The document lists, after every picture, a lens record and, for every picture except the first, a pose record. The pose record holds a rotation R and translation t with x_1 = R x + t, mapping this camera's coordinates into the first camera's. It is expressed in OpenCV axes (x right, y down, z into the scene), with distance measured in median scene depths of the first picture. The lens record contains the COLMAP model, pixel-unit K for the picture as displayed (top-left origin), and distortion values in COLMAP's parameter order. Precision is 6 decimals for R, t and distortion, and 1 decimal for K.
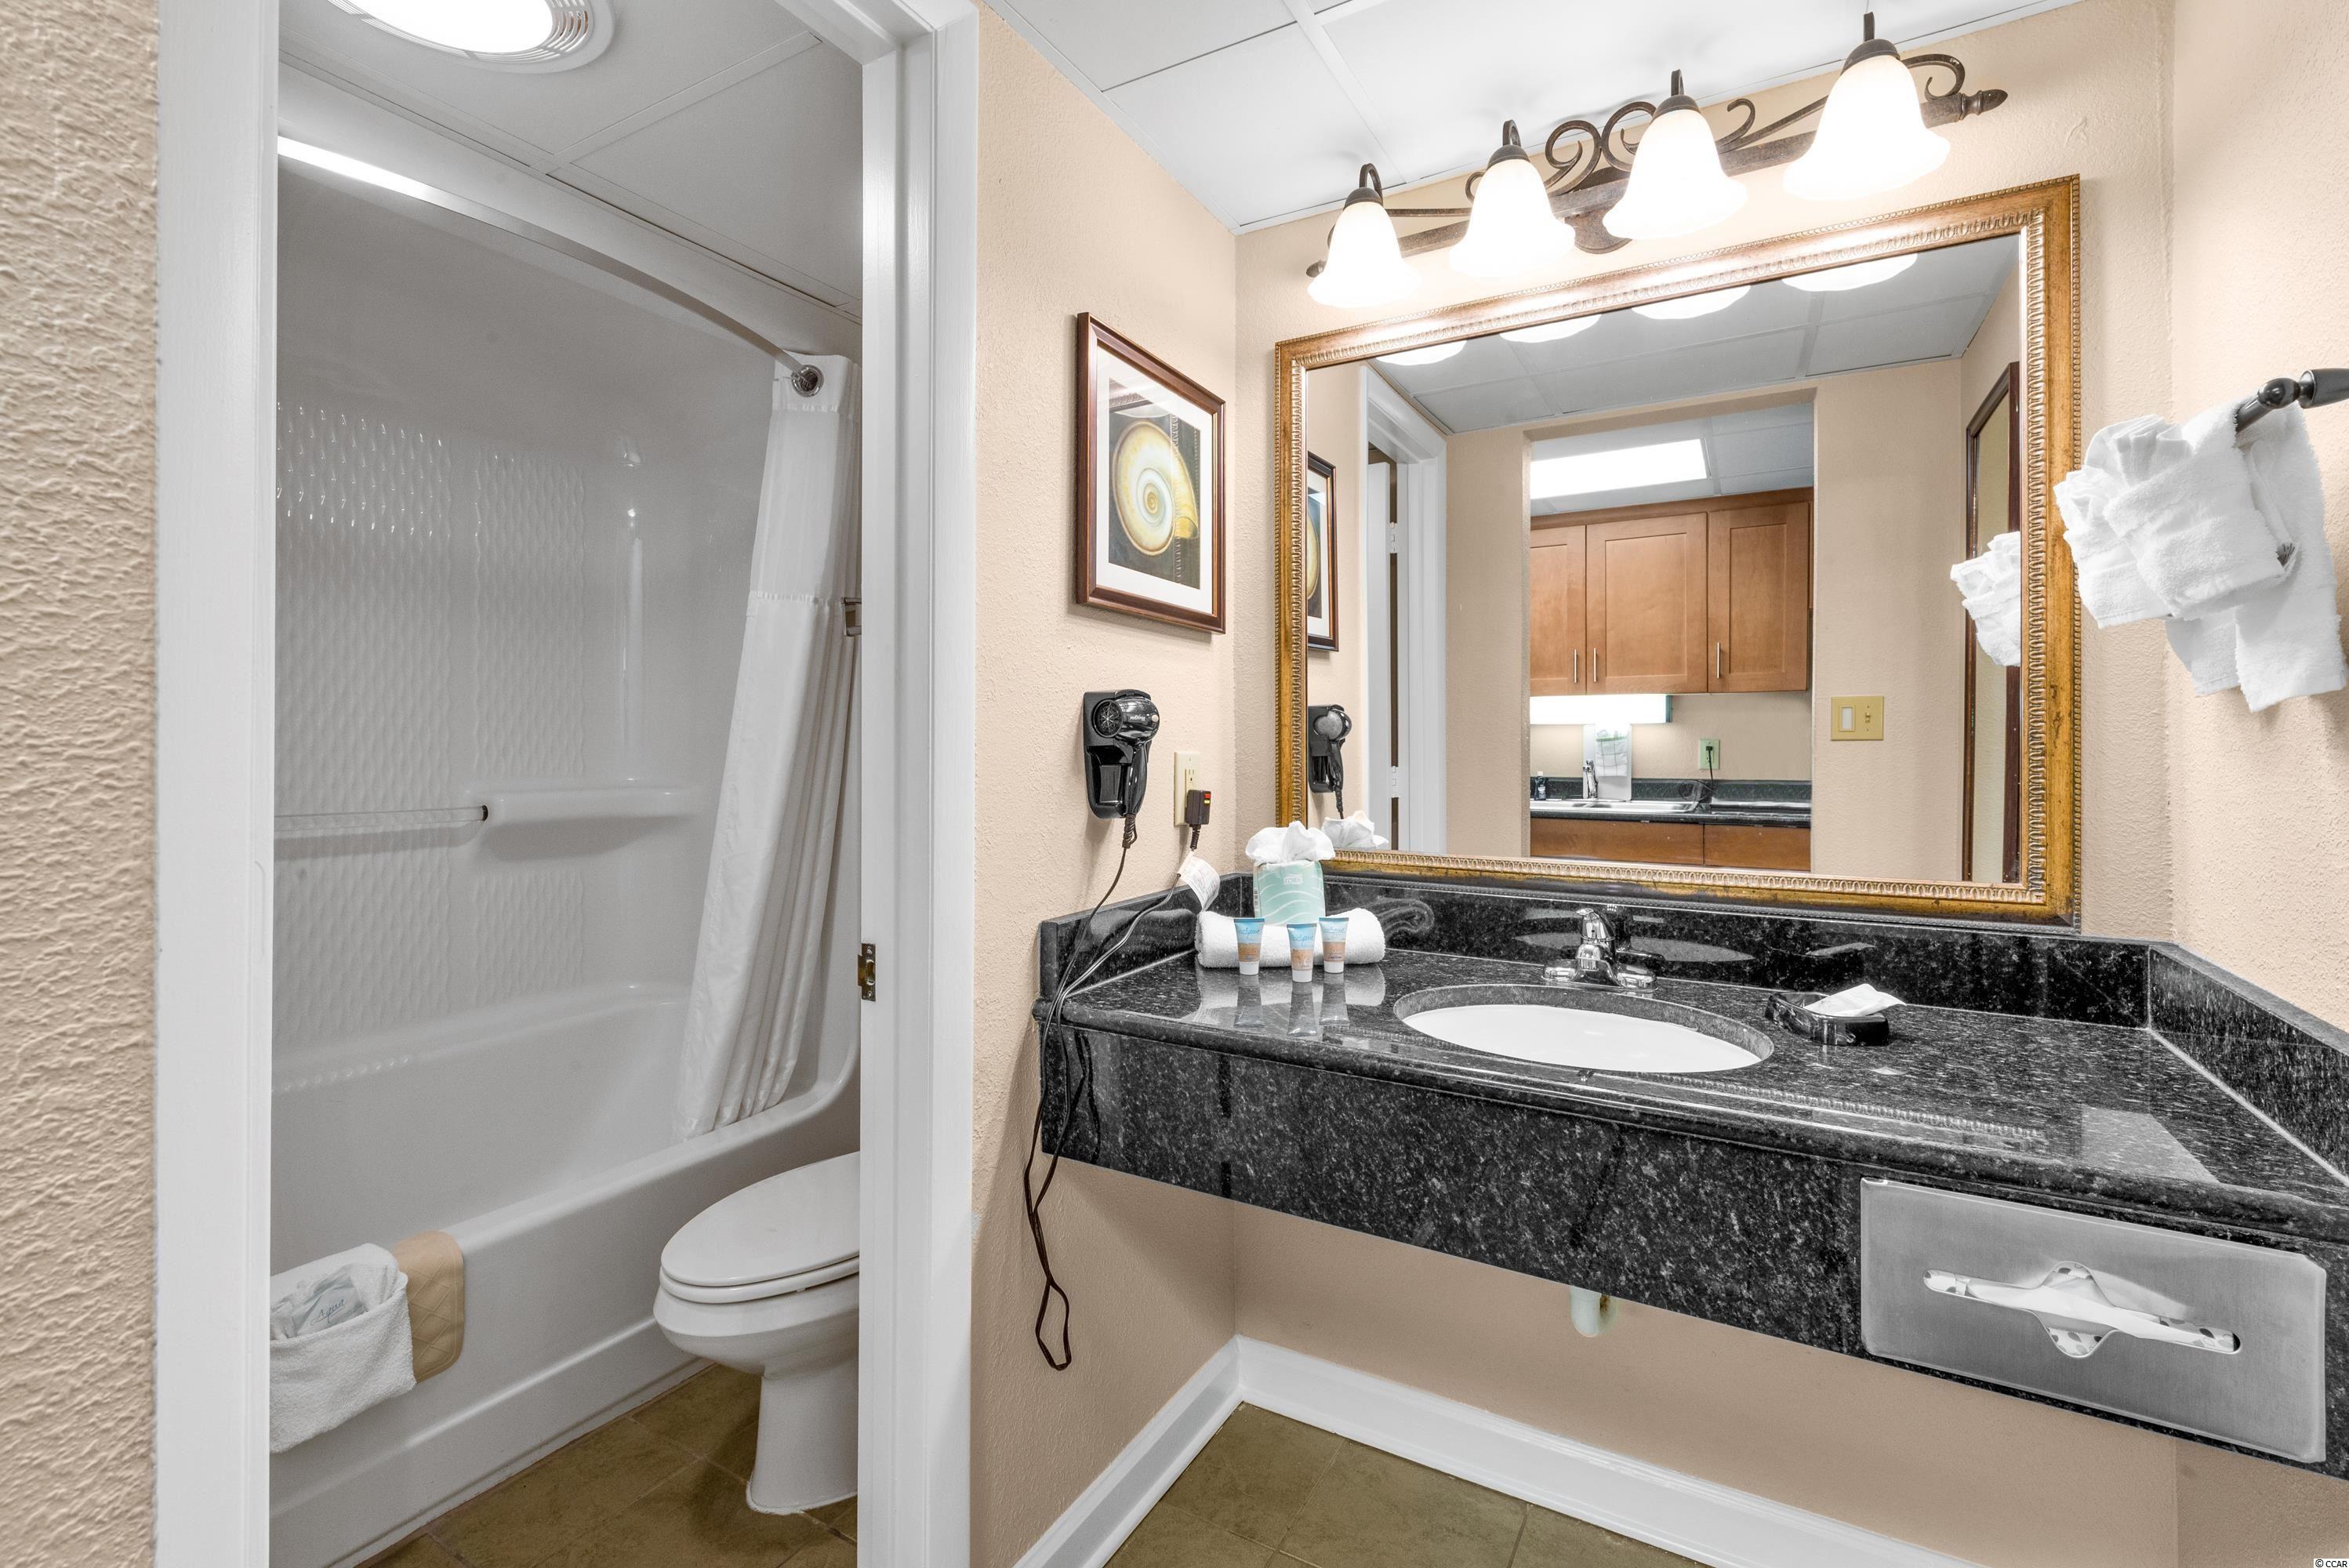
lens RADIAL K [[1022.3, 0, 1197.2], [0, 1022.3, 749.4], [0, 0, 1]] dist [0.002873, -0.000776]
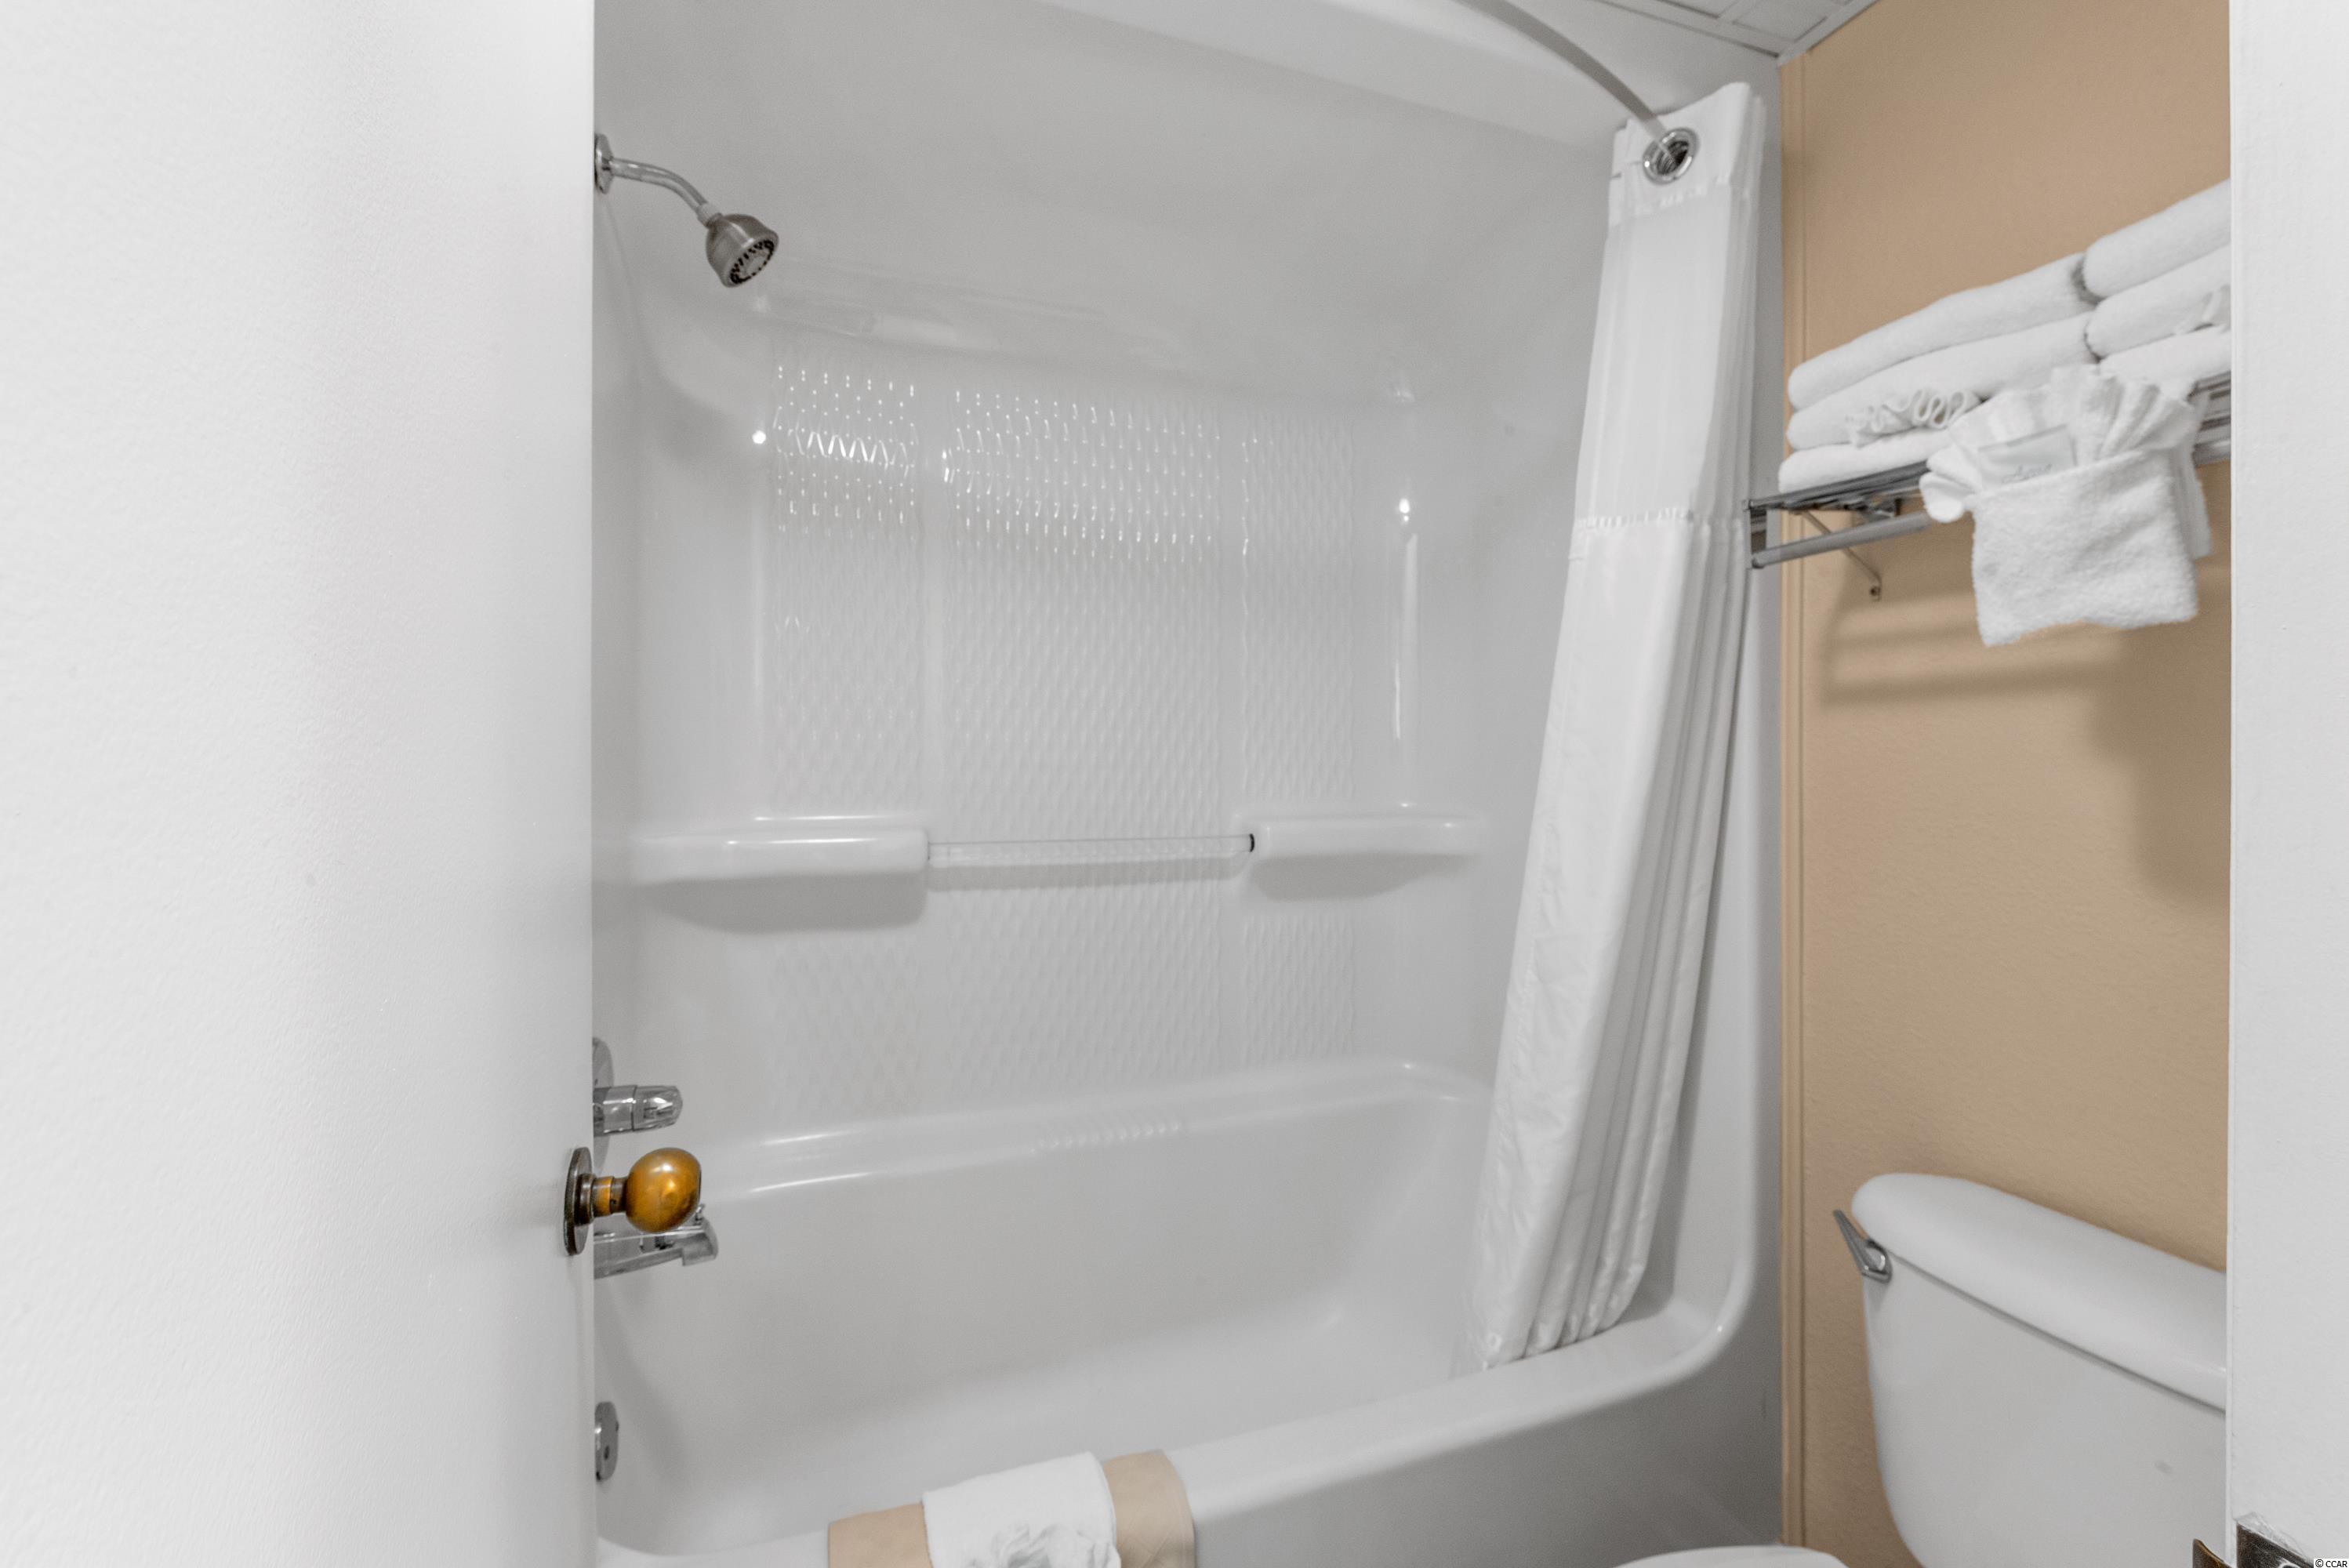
lens RADIAL K [[1022.3, 0, 1197.2], [0, 1022.3, 749.4], [0, 0, 1]] dist [0.002873, -0.000776]
pose [[0.762852, -0.008607, -0.646516, -0.202111], [-0.000777, 0.999898, -0.014228, -0.002642], [0.646573, 0.011357, 0.762768, 0.356513]]
